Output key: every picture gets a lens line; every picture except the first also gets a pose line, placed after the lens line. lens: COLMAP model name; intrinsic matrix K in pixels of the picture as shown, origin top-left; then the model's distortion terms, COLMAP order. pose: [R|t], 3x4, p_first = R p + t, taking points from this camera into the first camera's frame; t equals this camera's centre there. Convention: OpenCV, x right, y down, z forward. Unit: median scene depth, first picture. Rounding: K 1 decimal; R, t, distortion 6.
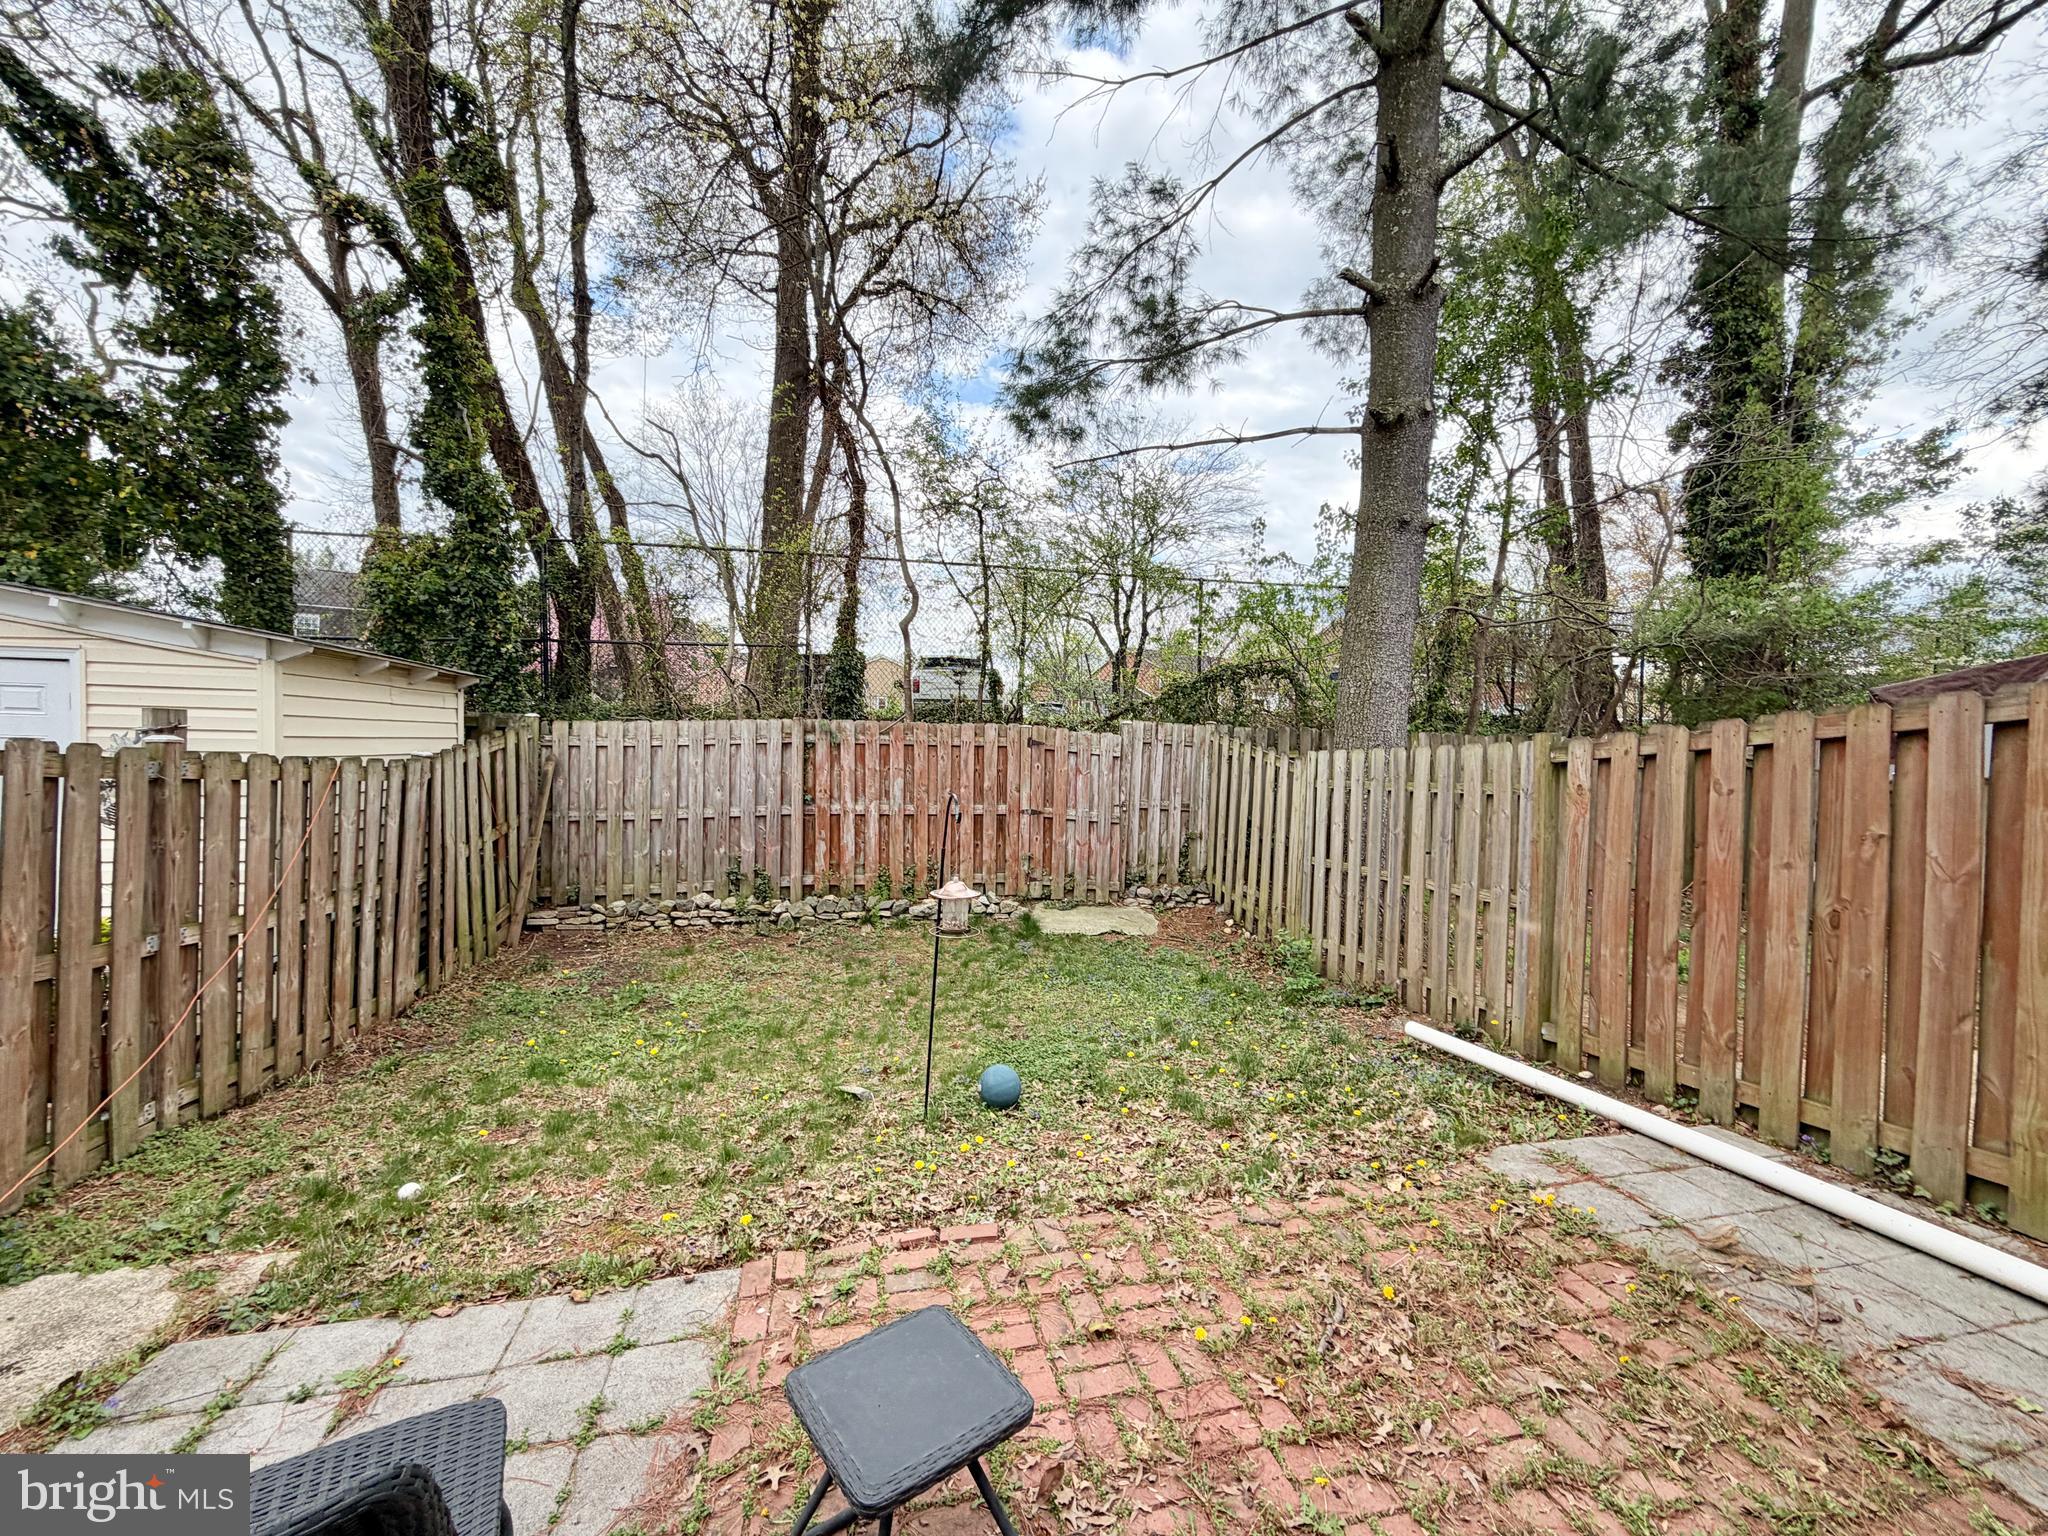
lens RADIAL K [[814.7, 0, 1015.5], [0, 814.7, 767.8], [0, 0, 1]] dist [-0.000580, -0.000393]
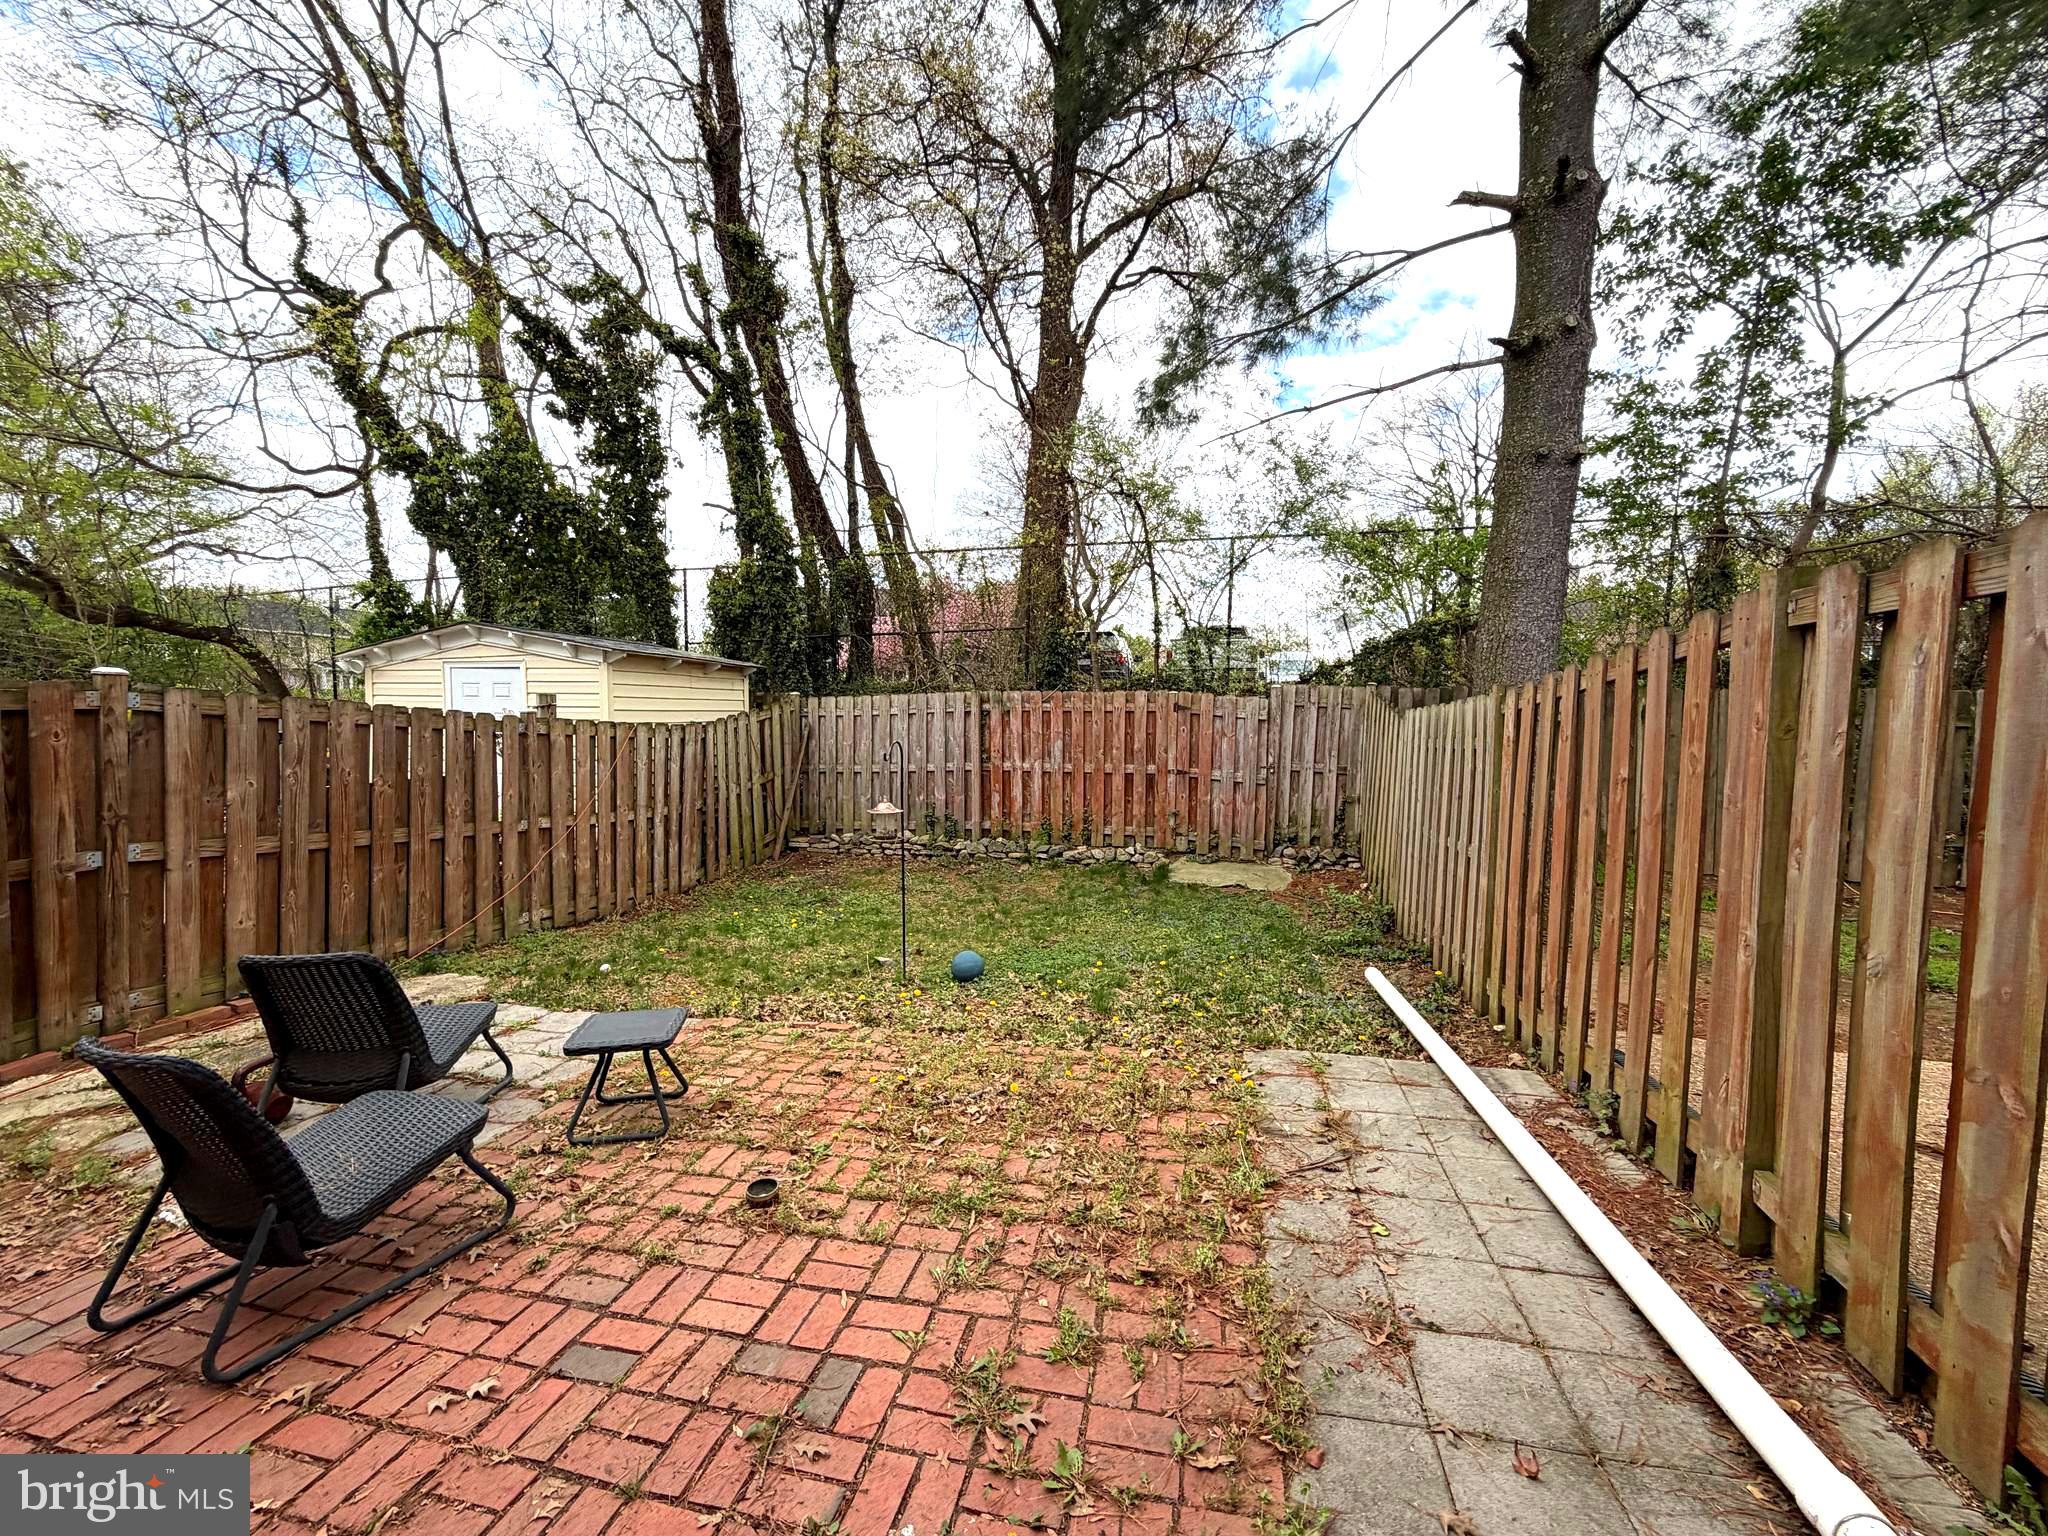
lens RADIAL K [[814.7, 0, 1015.5], [0, 814.7, 767.8], [0, 0, 1]] dist [-0.000580, -0.000393]
pose [[0.905143, 0.013455, -0.424895, 0.308415], [0.000674, 0.999452, 0.033086, 0.013890], [0.425107, -0.030234, 0.904638, -0.074166]]
